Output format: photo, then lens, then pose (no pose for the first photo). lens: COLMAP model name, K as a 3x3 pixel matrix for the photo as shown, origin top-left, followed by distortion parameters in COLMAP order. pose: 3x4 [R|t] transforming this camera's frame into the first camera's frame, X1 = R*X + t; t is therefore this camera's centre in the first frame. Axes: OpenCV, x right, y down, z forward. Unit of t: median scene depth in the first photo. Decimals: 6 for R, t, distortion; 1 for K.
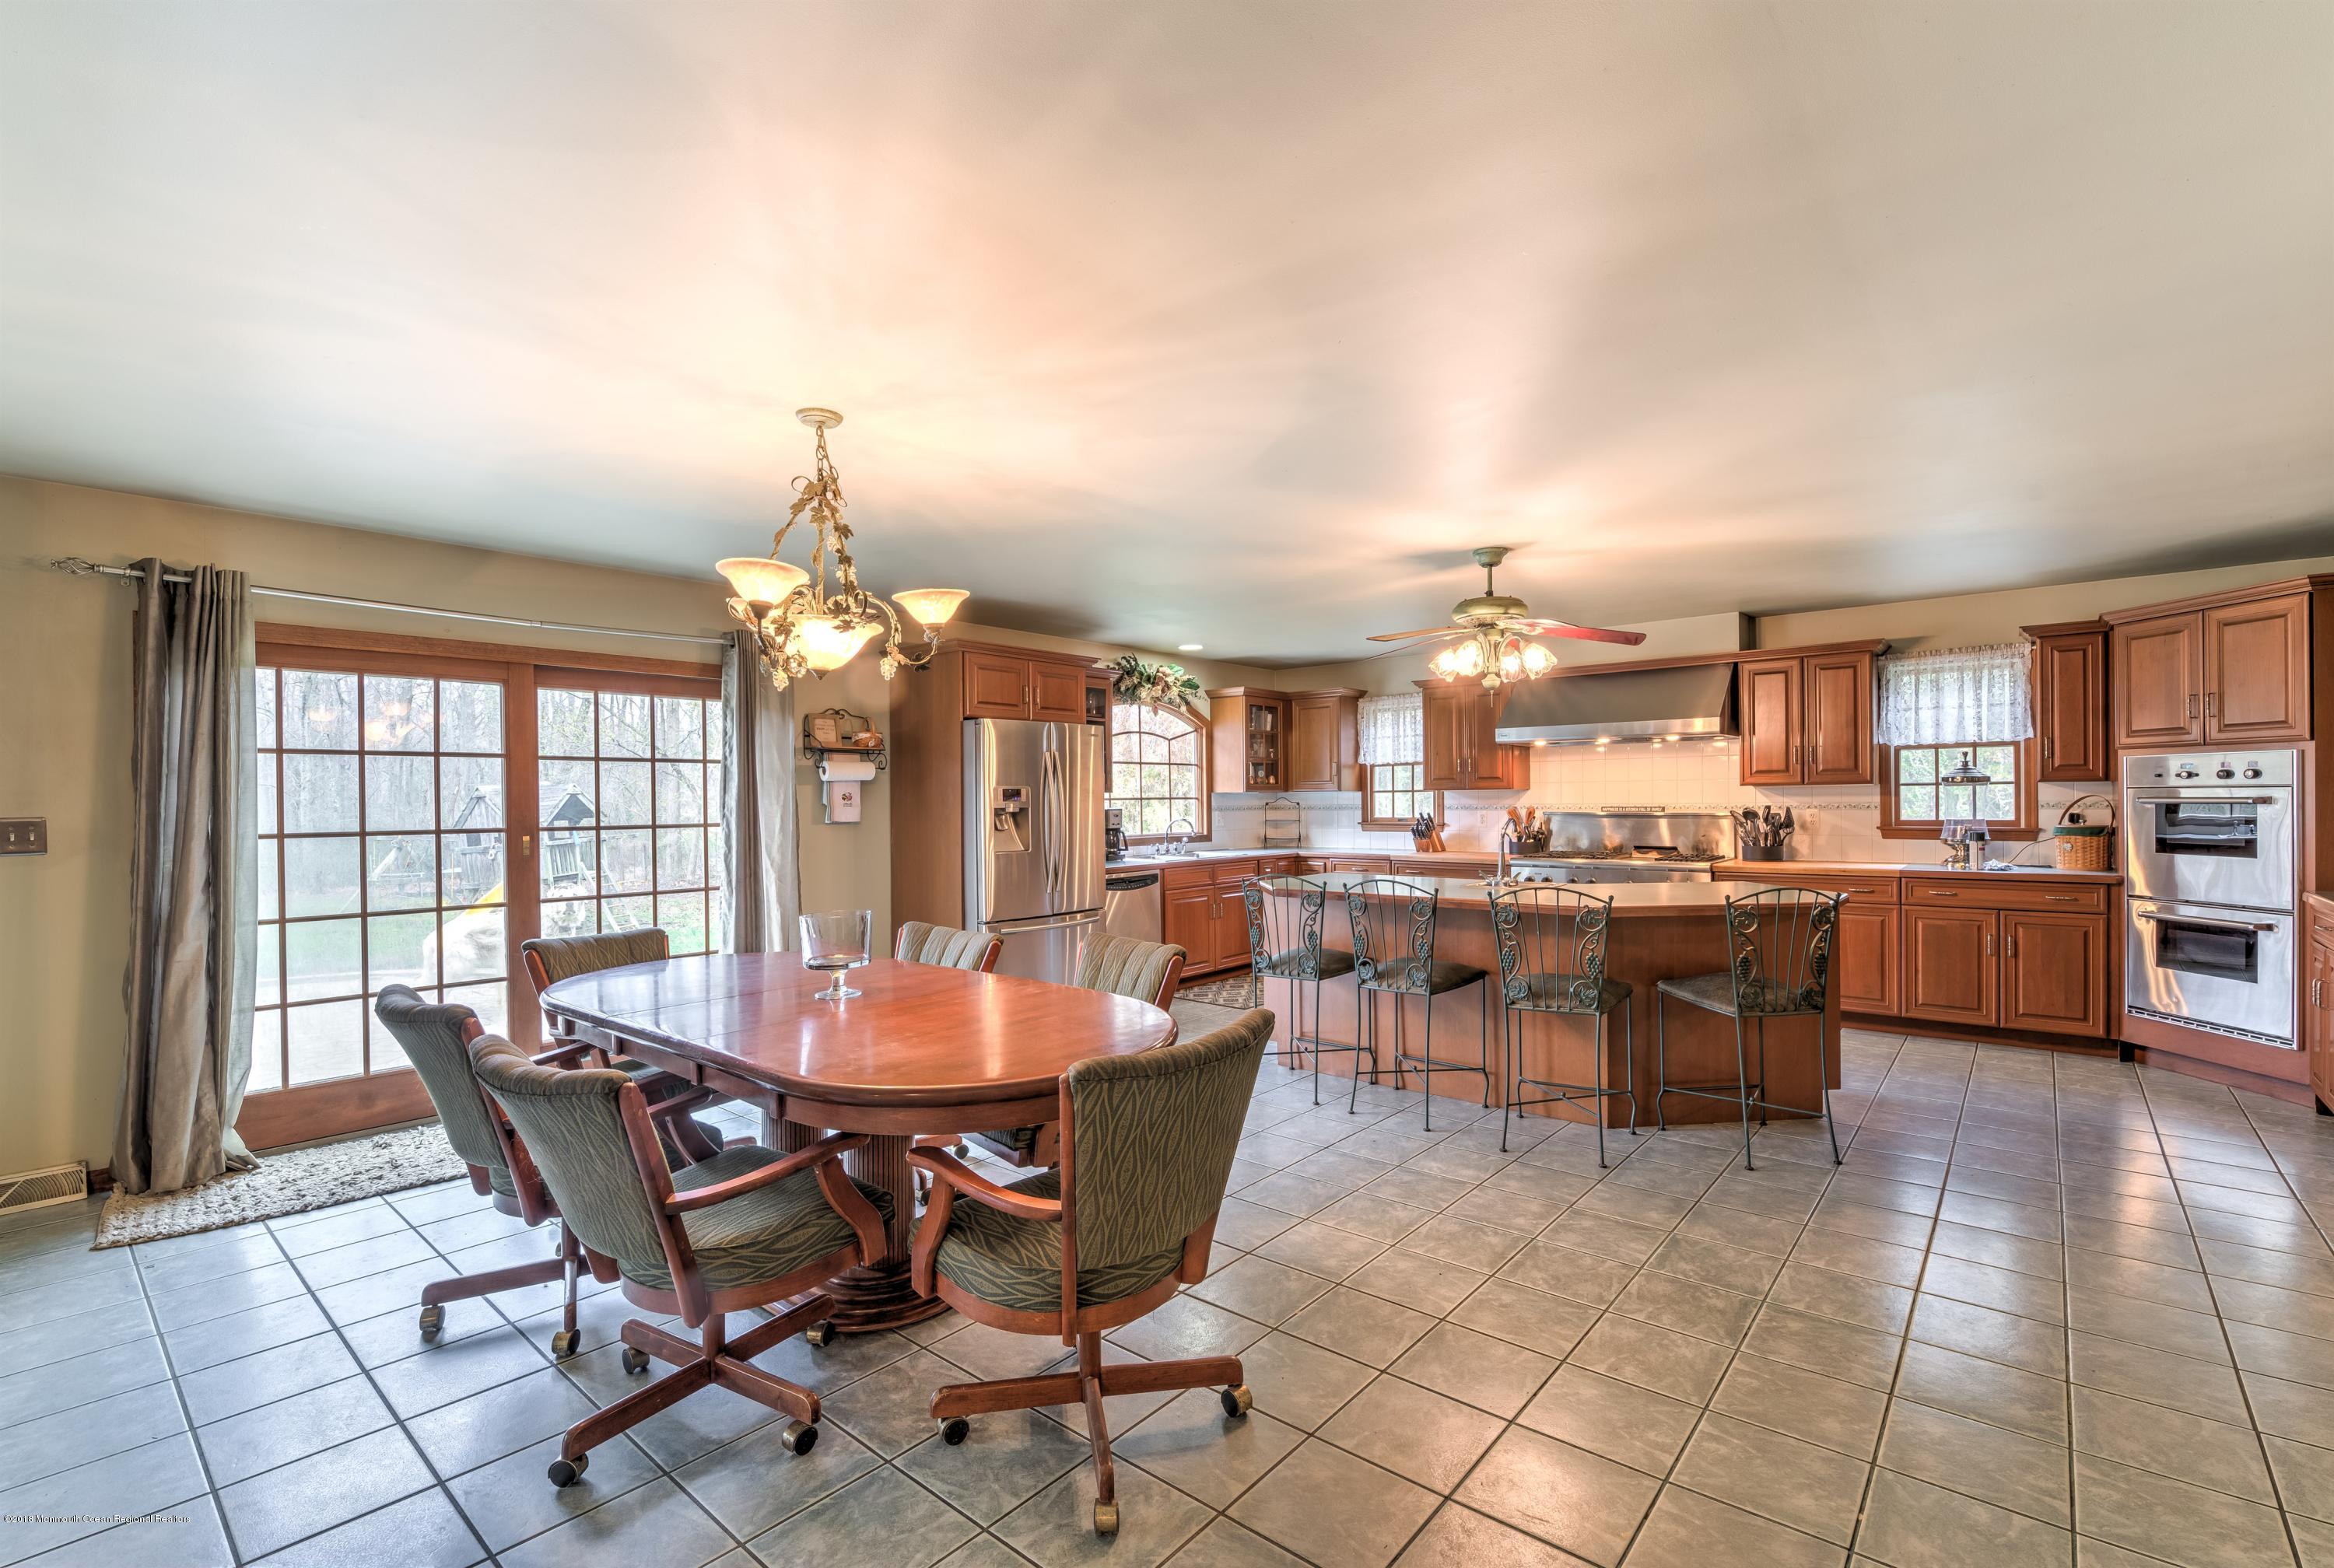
lens RADIAL K [[1004.9, 0, 1178.6], [0, 1004.9, 806.7], [0, 0, 1]] dist [0.007038, -0.011379]
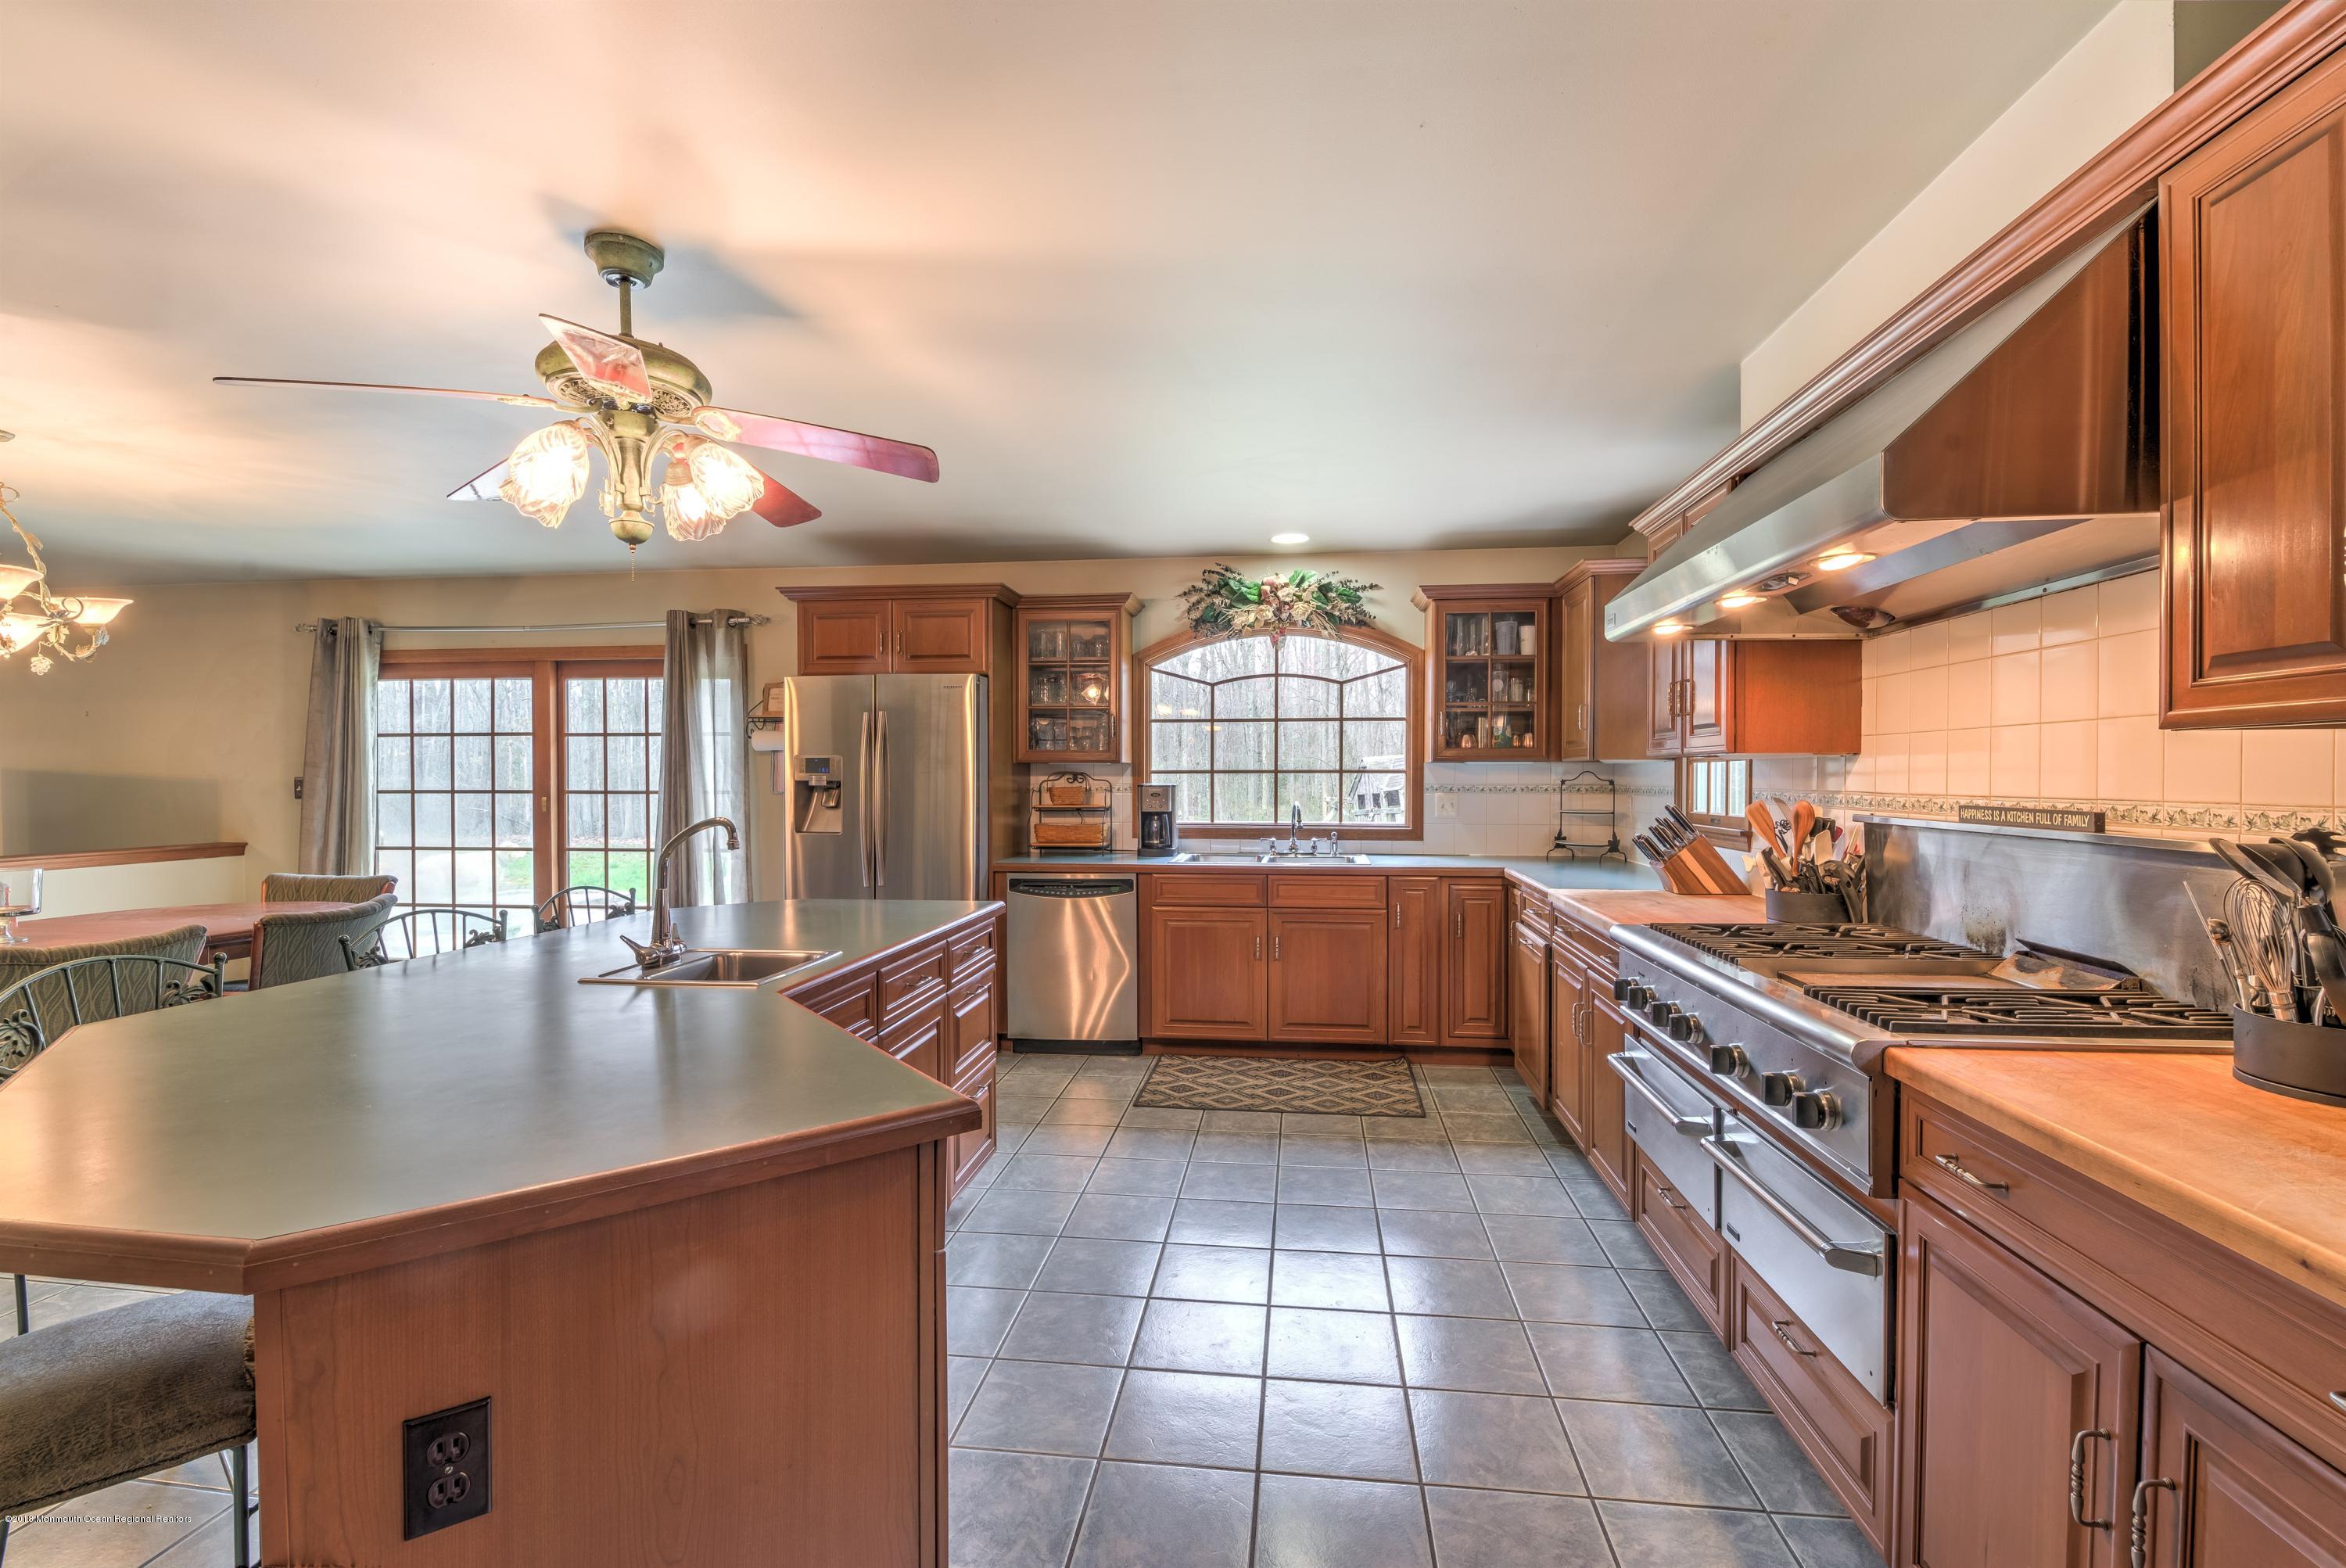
lens RADIAL K [[1010.2, 0, 1192.1], [0, 1010.2, 776.7], [0, 0, 1]] dist [0.007038, -0.011379]
pose [[0.554103, 0.010670, -0.832380, 0.684003], [-0.012179, 0.999915, 0.004711, -0.009102], [0.832359, 0.007527, 0.554186, 0.765109]]
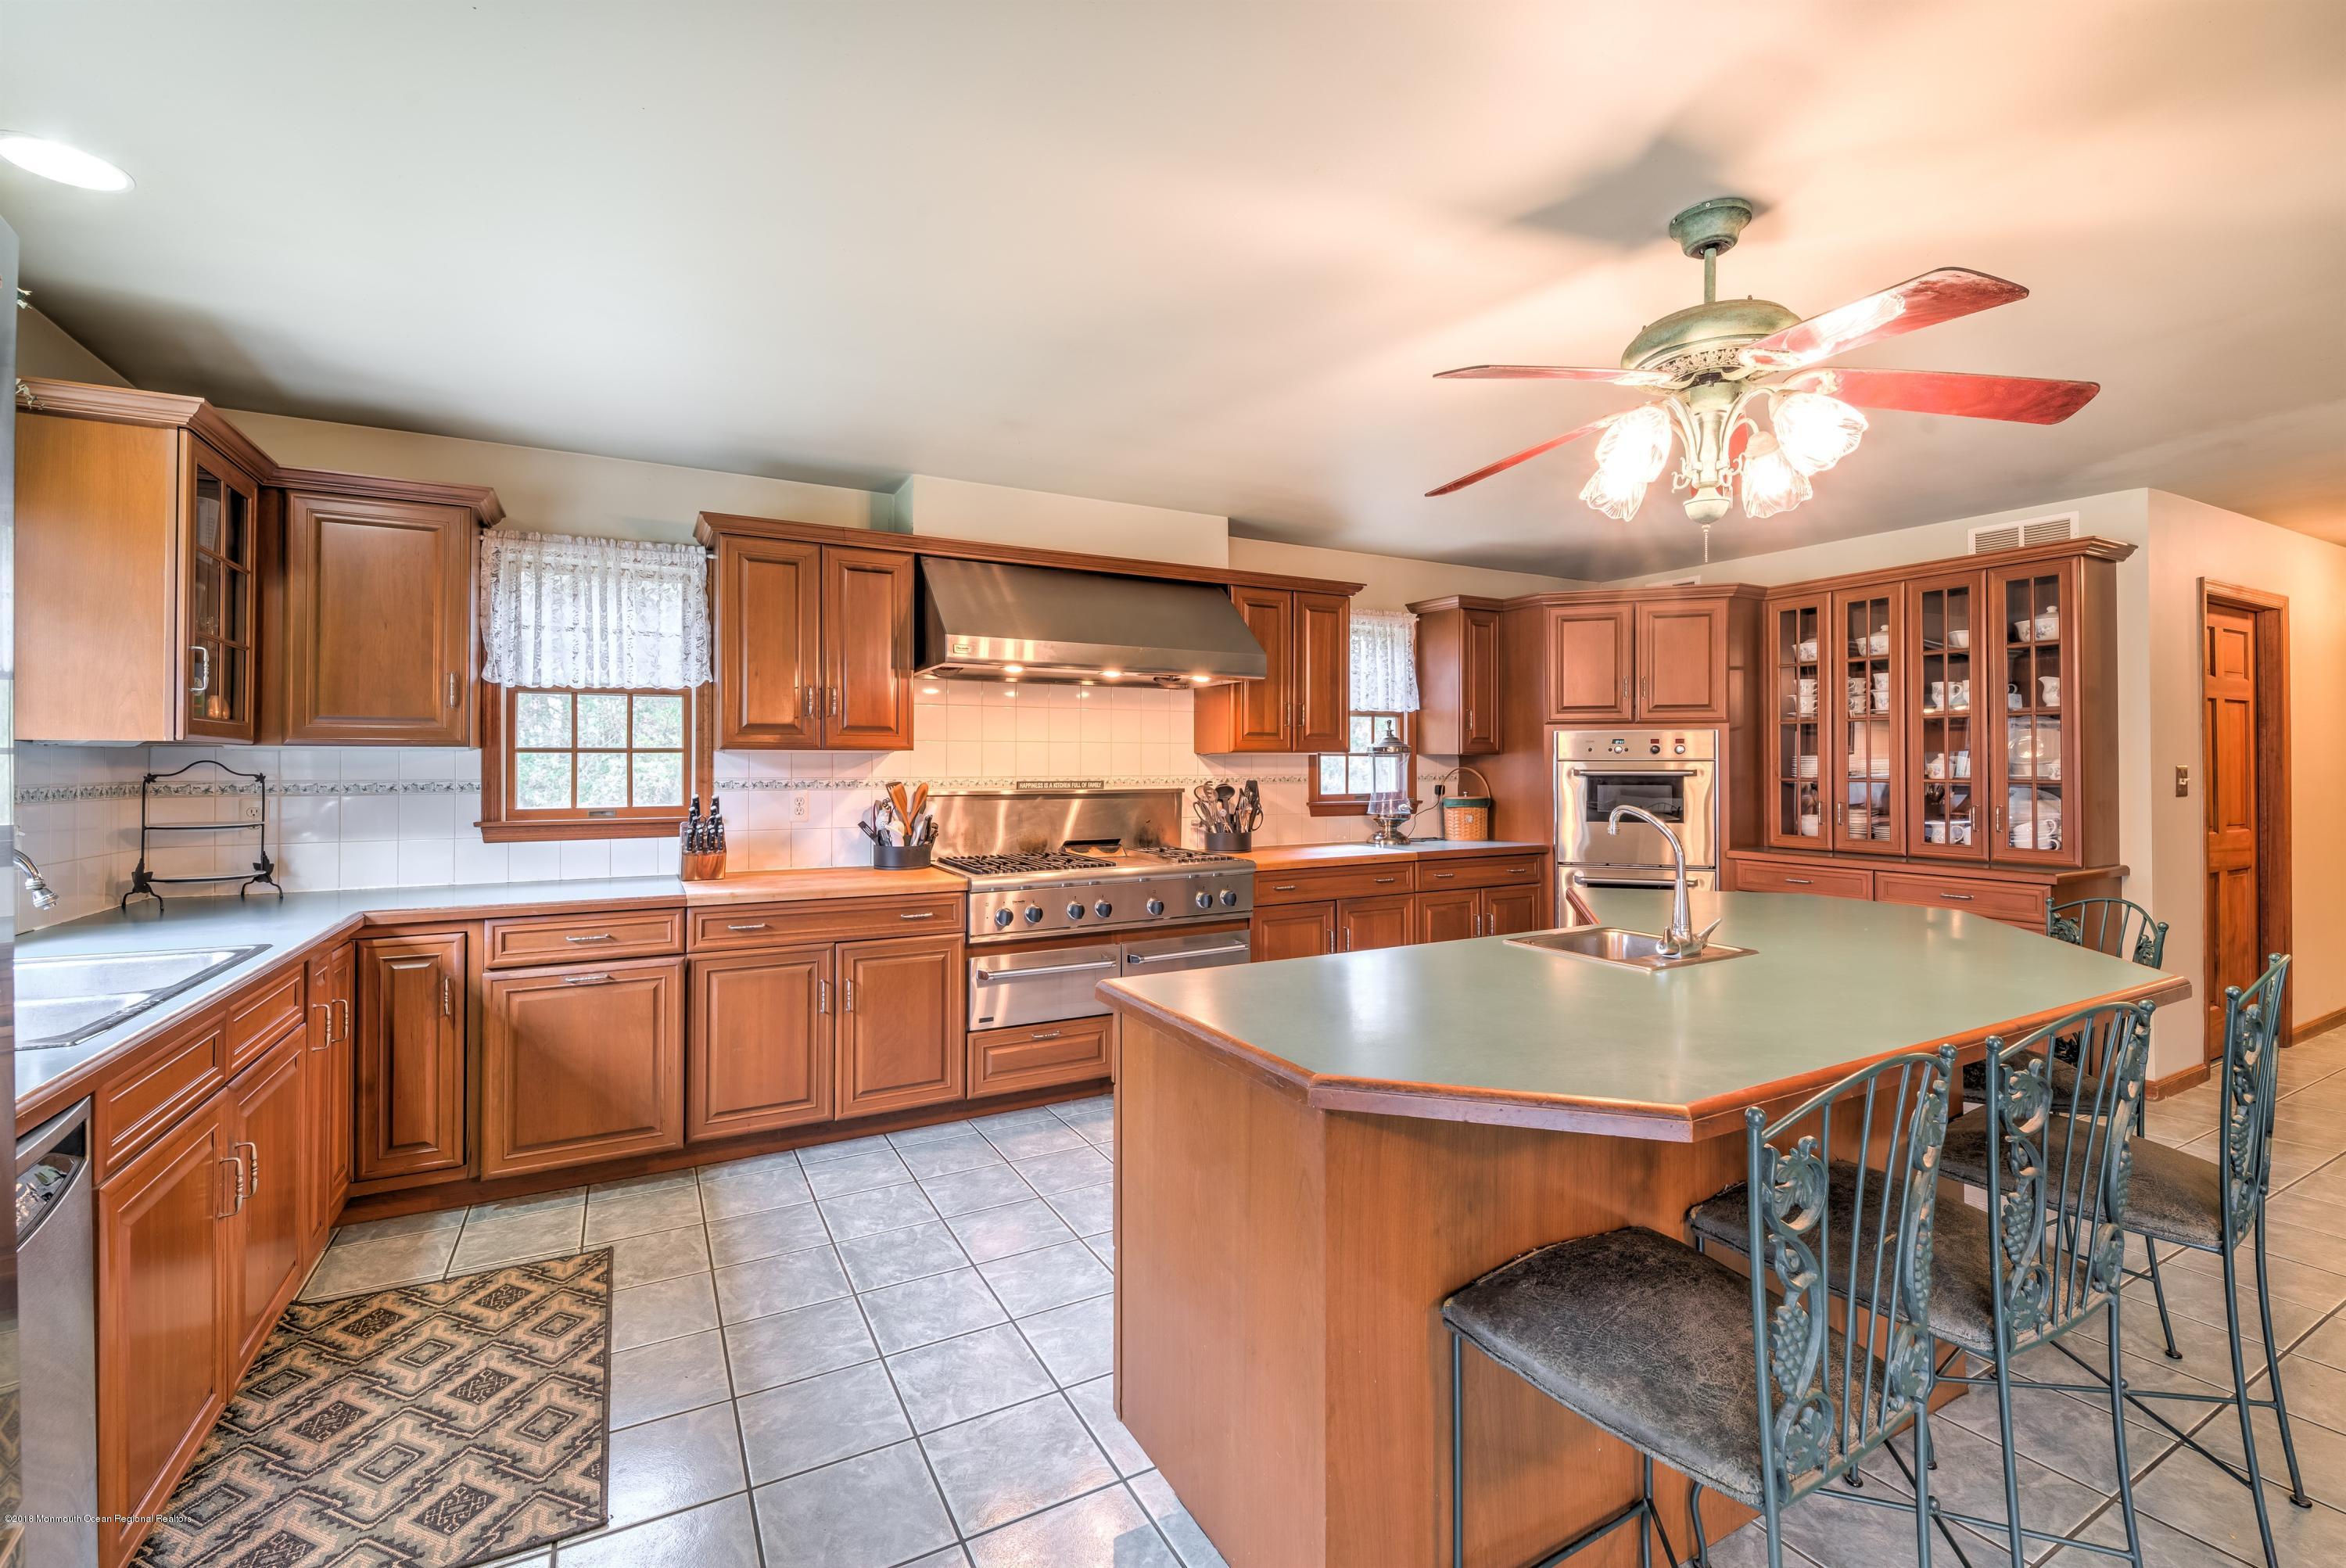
lens RADIAL K [[1010.2, 0, 1179.4], [0, 1010.2, 778.1], [0, 0, 1]] dist [0.007038, -0.011379]
pose [[0.352222, -0.002903, 0.935912, -0.165827], [0.003570, 0.999992, 0.001758, -0.003529], [-0.935910, 0.002722, 0.352230, 0.851299]]
